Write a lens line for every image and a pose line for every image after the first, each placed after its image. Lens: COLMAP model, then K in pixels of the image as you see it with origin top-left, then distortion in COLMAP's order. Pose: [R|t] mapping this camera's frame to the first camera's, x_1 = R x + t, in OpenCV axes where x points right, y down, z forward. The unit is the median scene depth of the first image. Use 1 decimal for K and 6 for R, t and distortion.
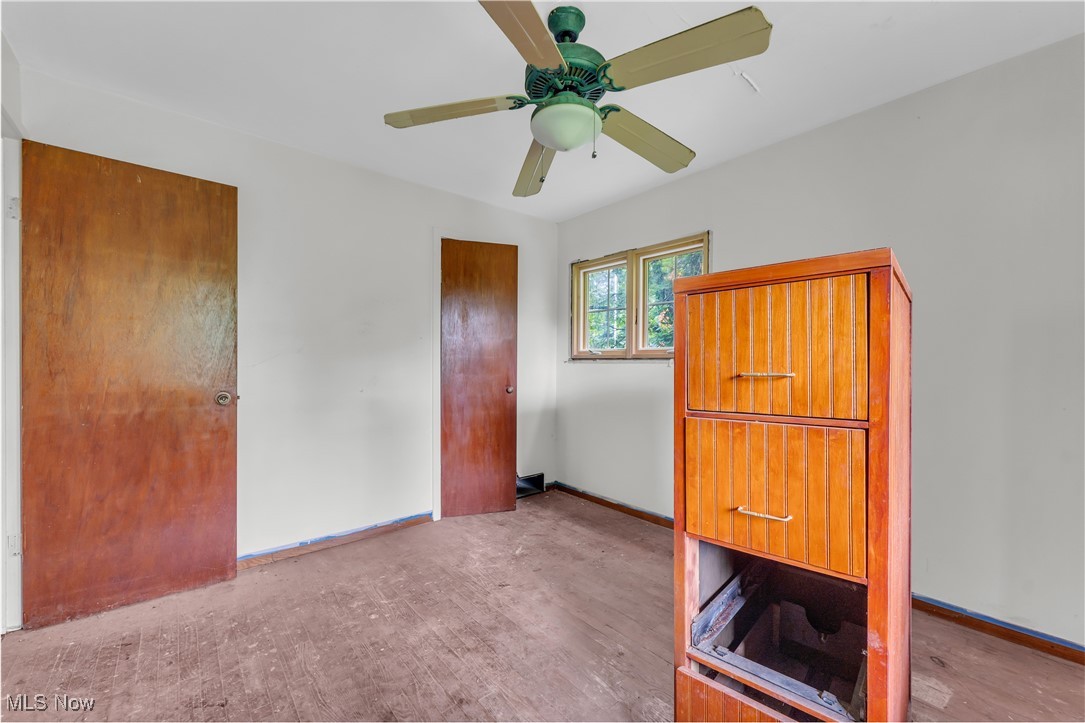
lens RADIAL K [[421.9, 0, 536.2], [0, 421.9, 364.4], [0, 0, 1]] dist [-0.002149, -0.000068]
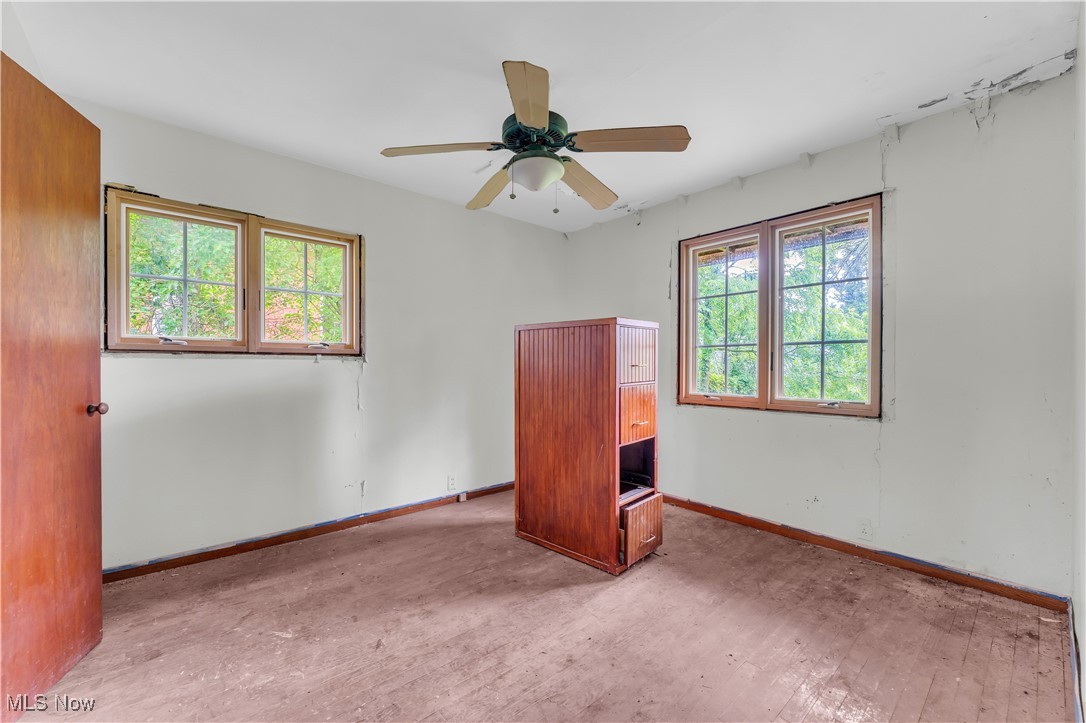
lens RADIAL K [[422.3, 0, 536.7], [0, 422.3, 362.6], [0, 0, 1]] dist [-0.002149, -0.000068]
pose [[0.017851, -0.002247, 0.999838, -0.659996], [-0.002120, 0.999995, 0.002285, 0.002750], [-0.999838, -0.002161, 0.017846, 0.542905]]
